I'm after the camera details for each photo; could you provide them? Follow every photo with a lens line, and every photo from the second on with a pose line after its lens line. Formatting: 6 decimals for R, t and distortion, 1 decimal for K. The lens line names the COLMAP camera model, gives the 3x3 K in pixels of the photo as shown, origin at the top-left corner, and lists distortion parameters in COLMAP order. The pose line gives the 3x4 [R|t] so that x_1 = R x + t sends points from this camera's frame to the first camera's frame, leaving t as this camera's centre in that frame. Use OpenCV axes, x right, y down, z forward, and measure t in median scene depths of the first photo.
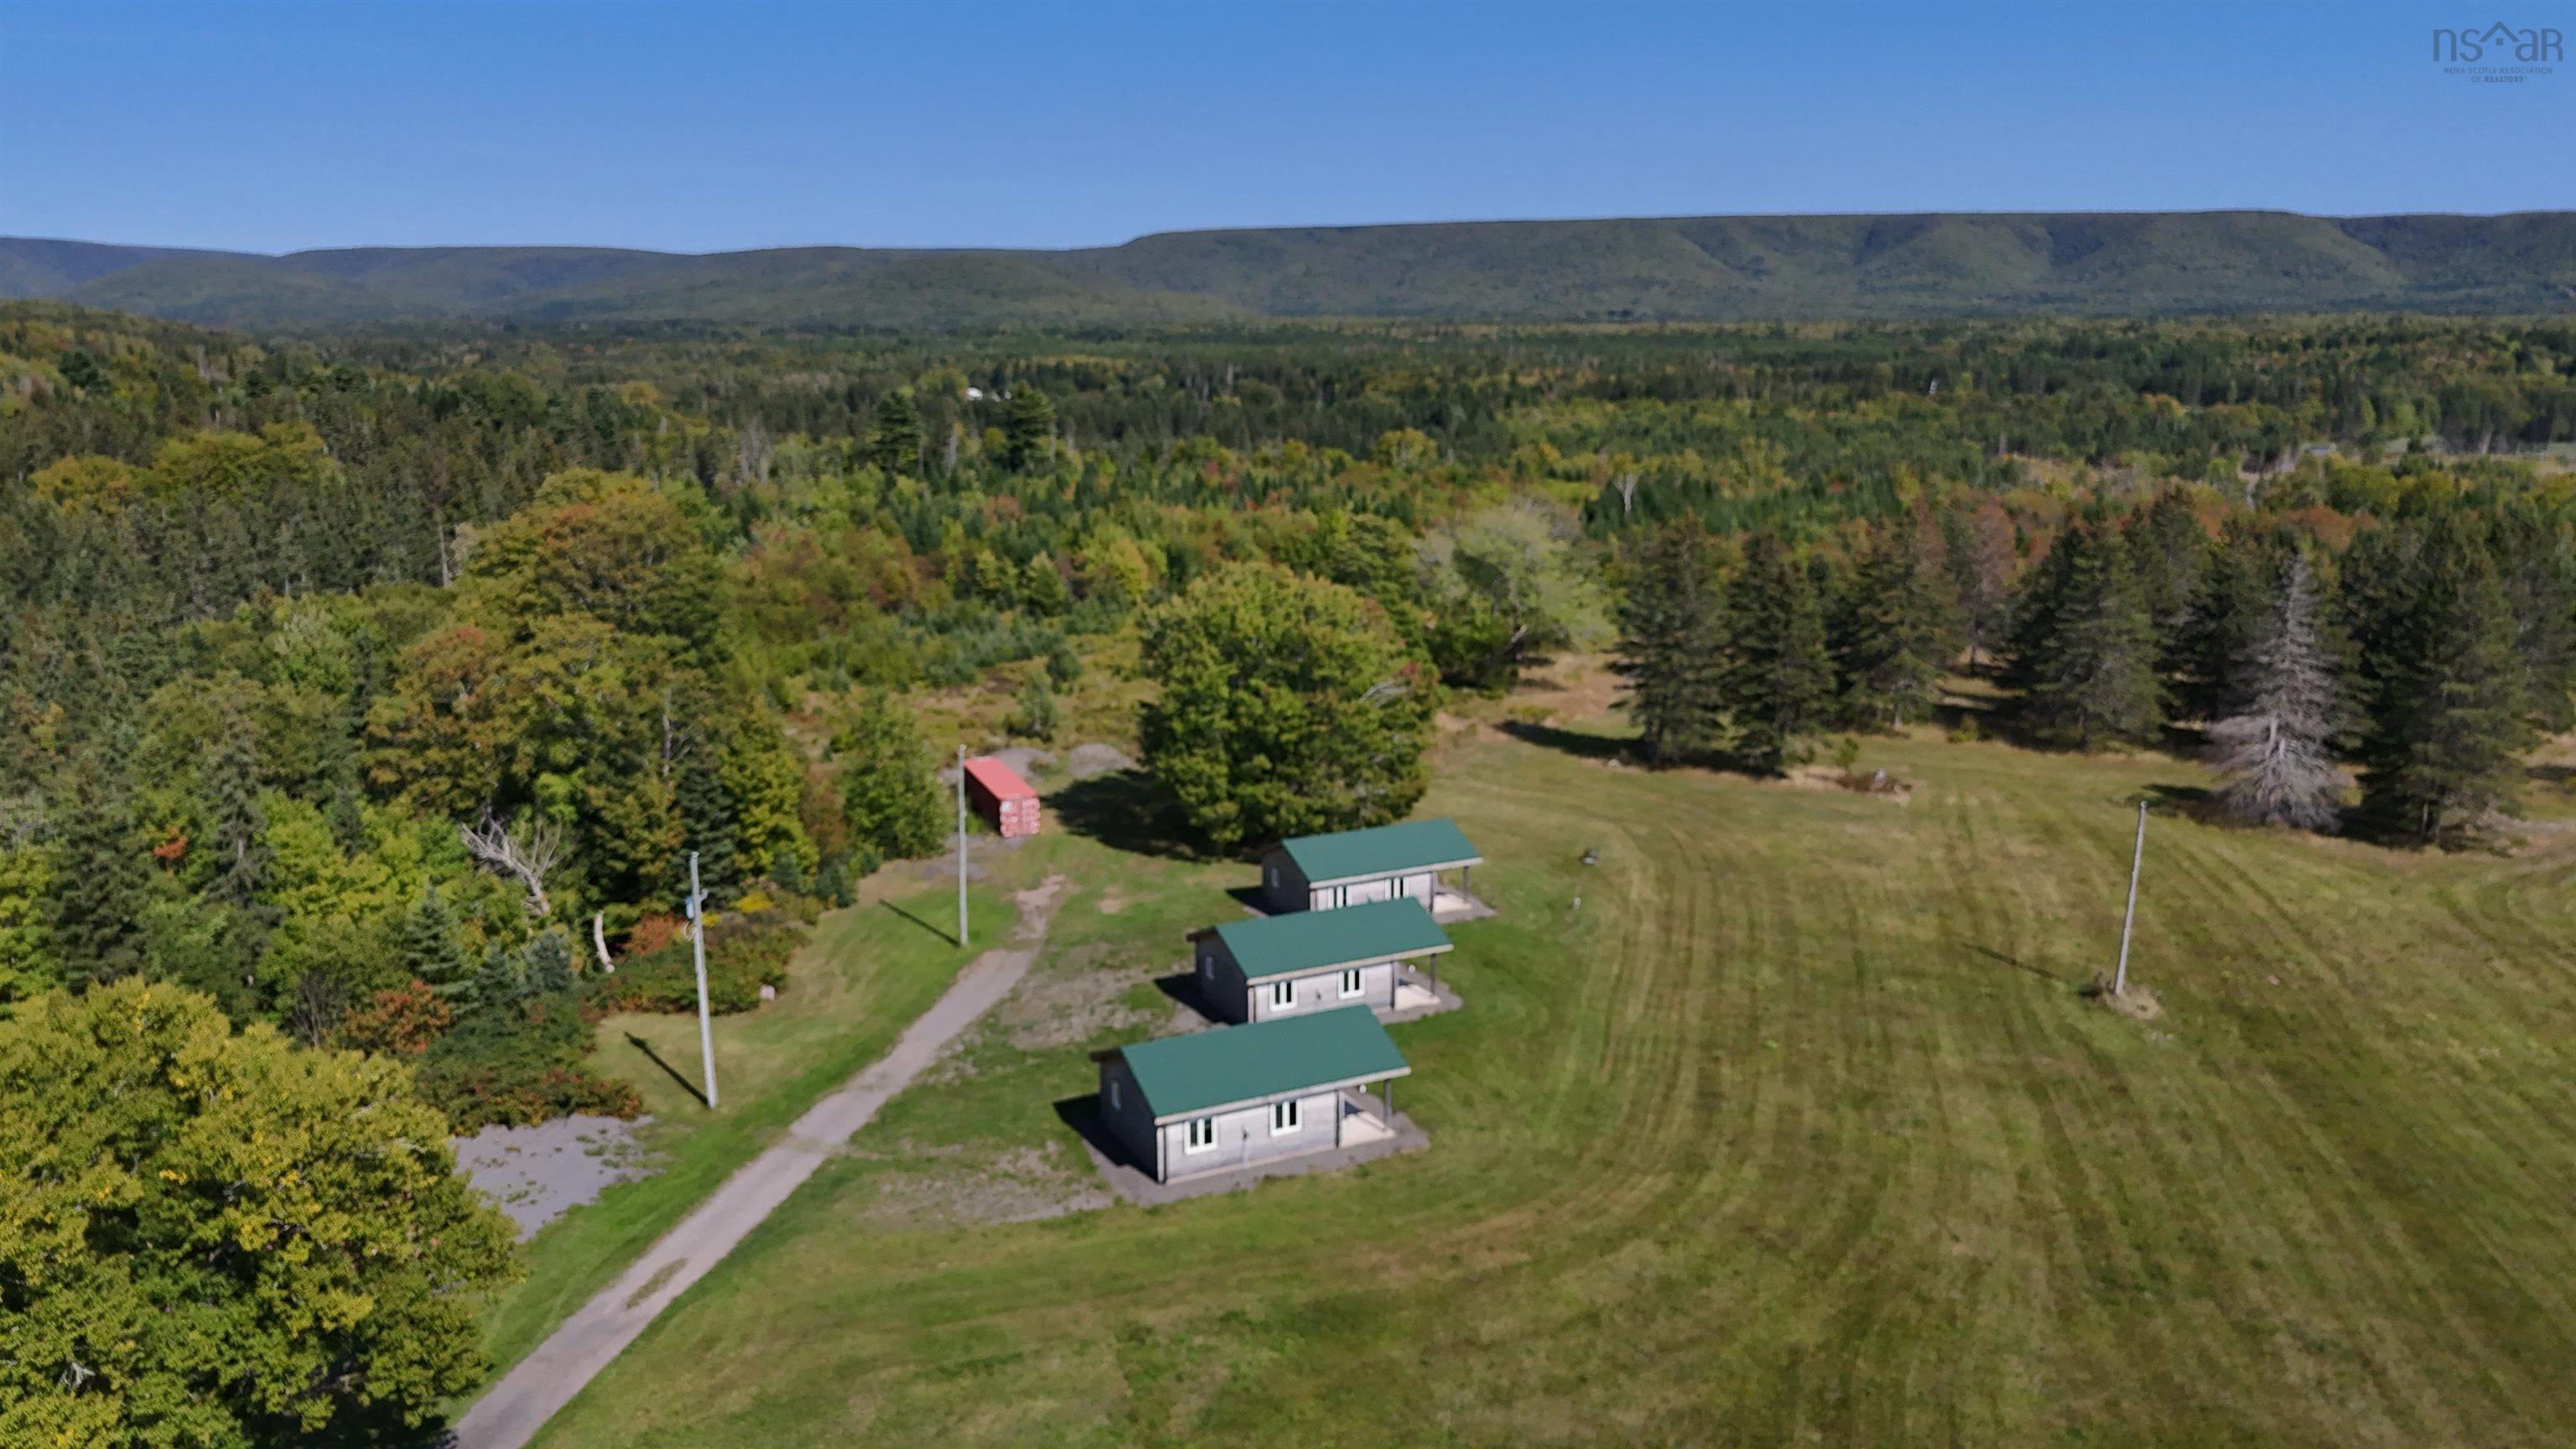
lens RADIAL K [[1928.6, 0, 1287.5], [0, 1928.6, 732.4], [0, 0, 1]] dist [0.083362, -0.064187]
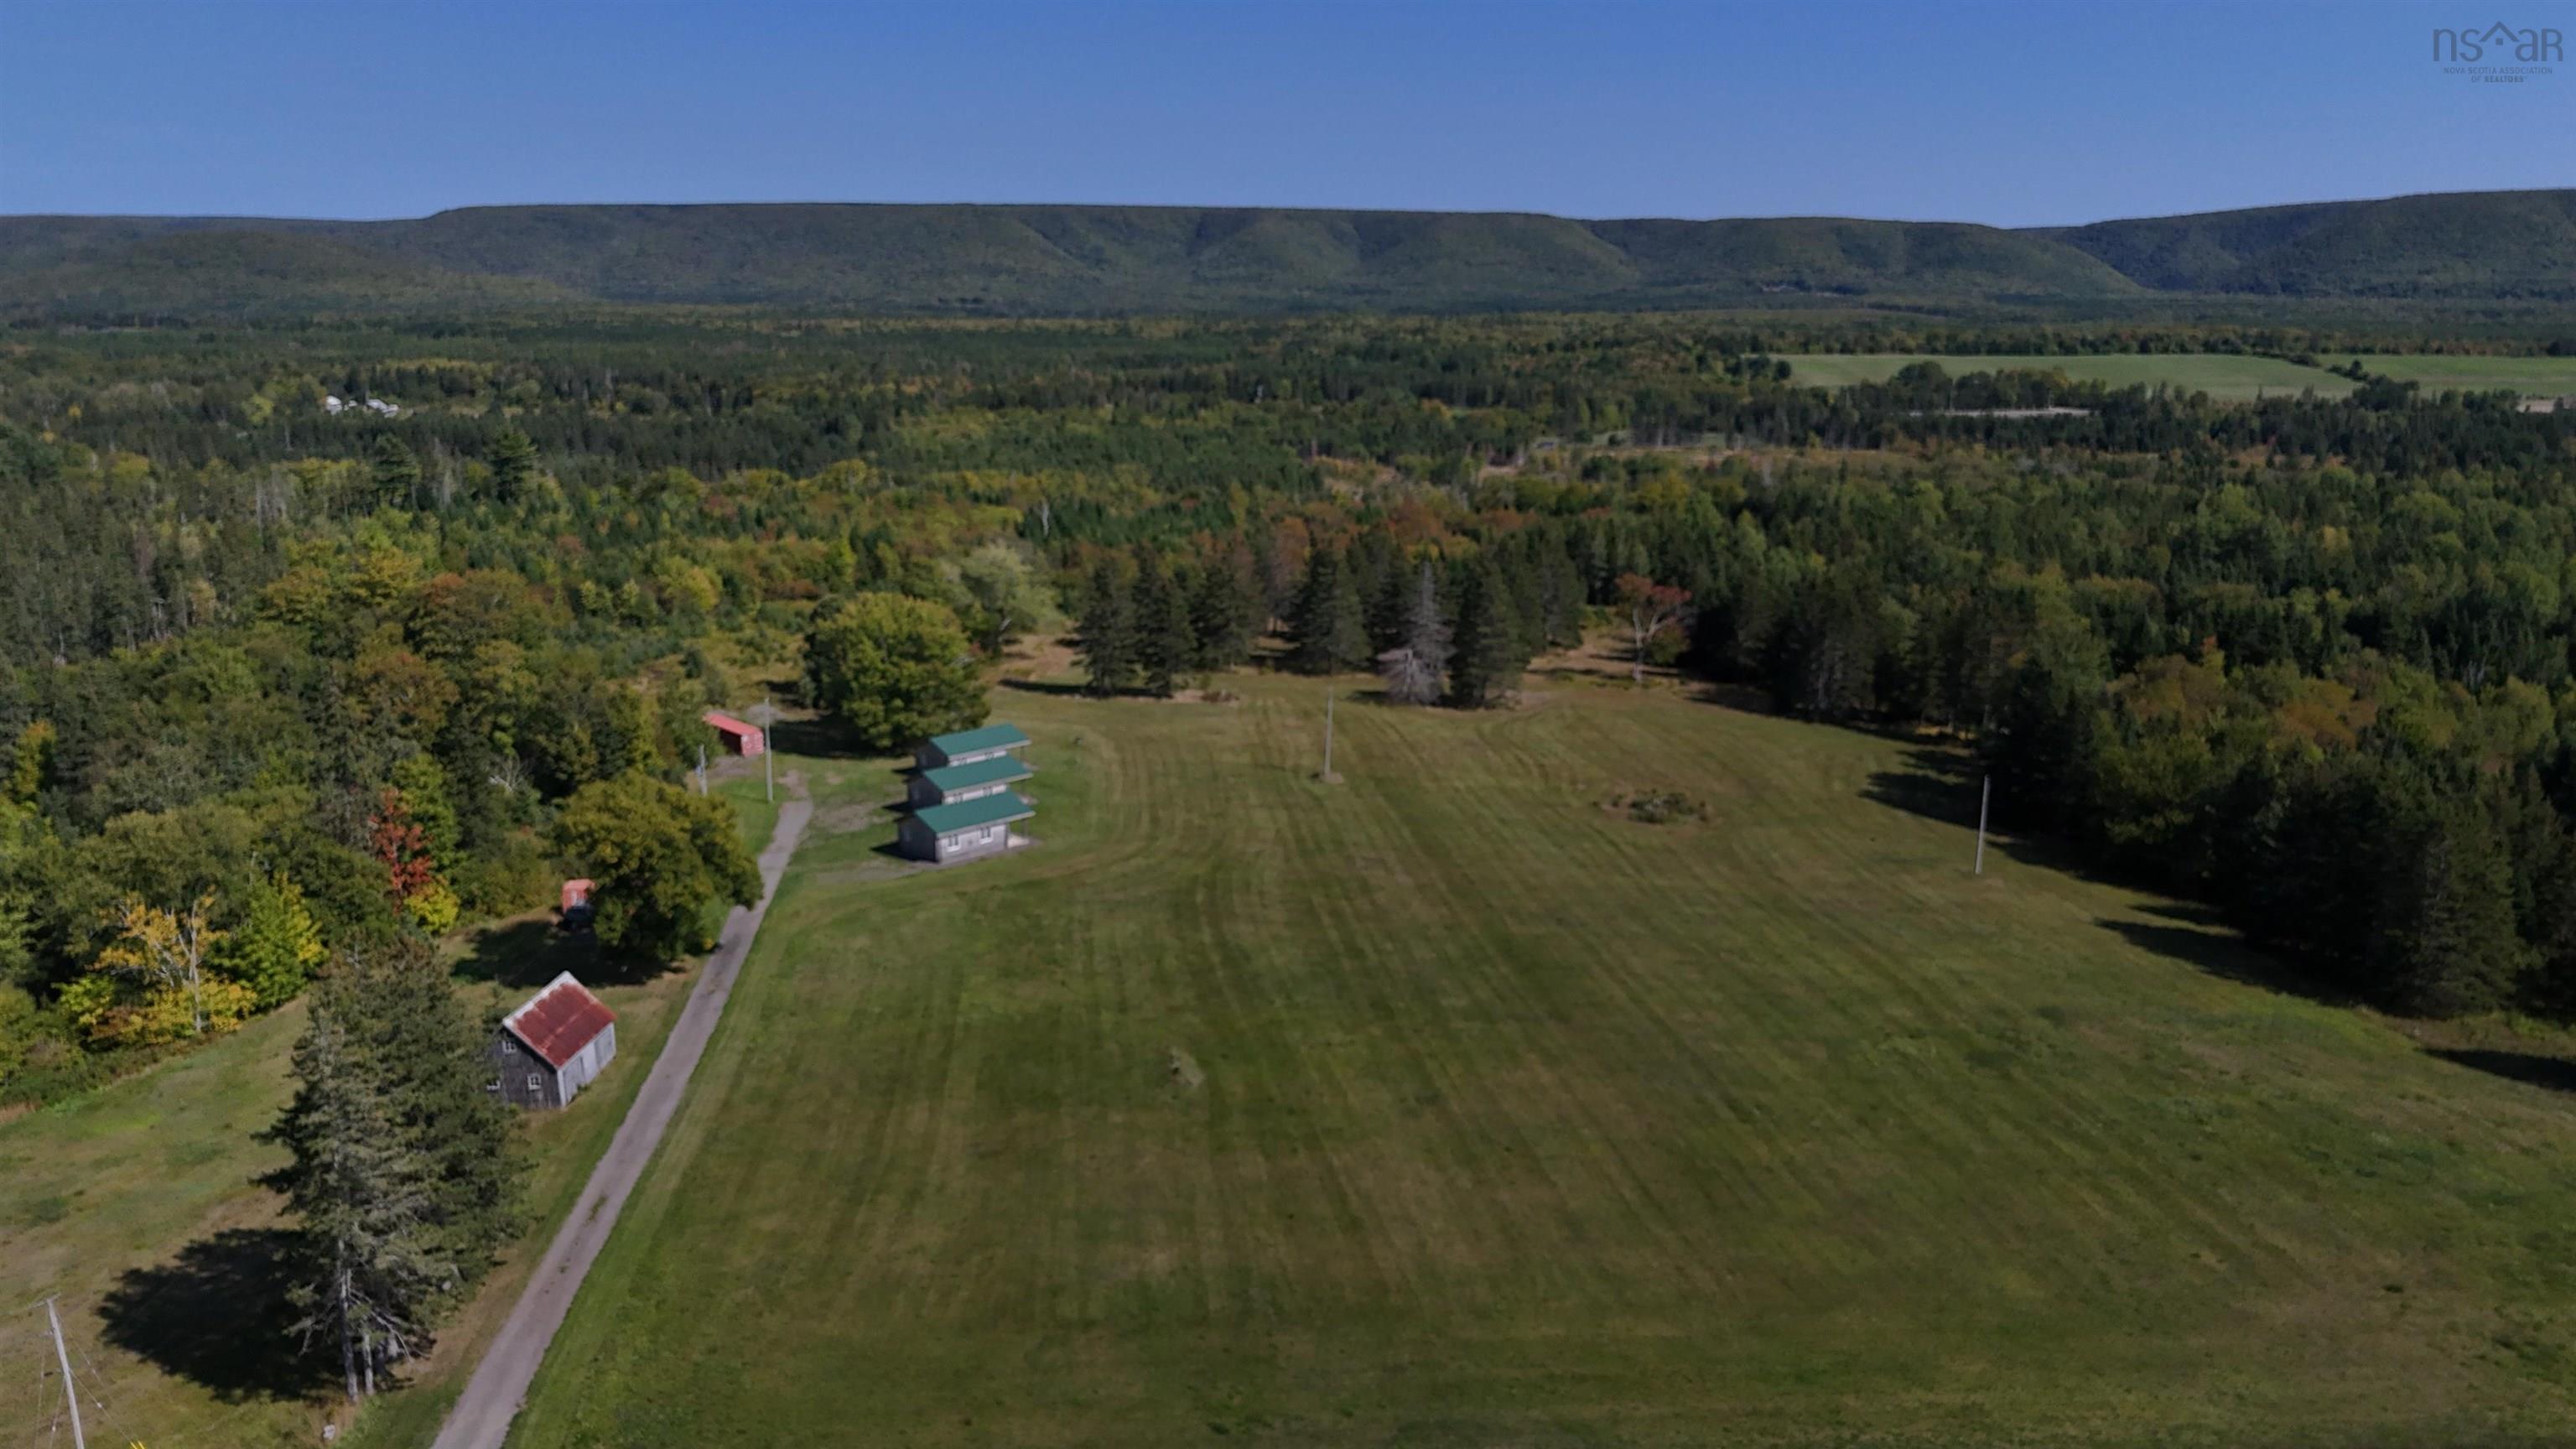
lens RADIAL K [[1928.6, 0, 1287.5], [0, 1928.6, 732.4], [0, 0, 1]] dist [0.083362, -0.064187]
pose [[0.947323, -0.068085, 0.312961, -0.106323], [0.064969, 0.997679, 0.020388, 0.013375], [-0.313622, 0.001018, 0.949547, -0.379649]]
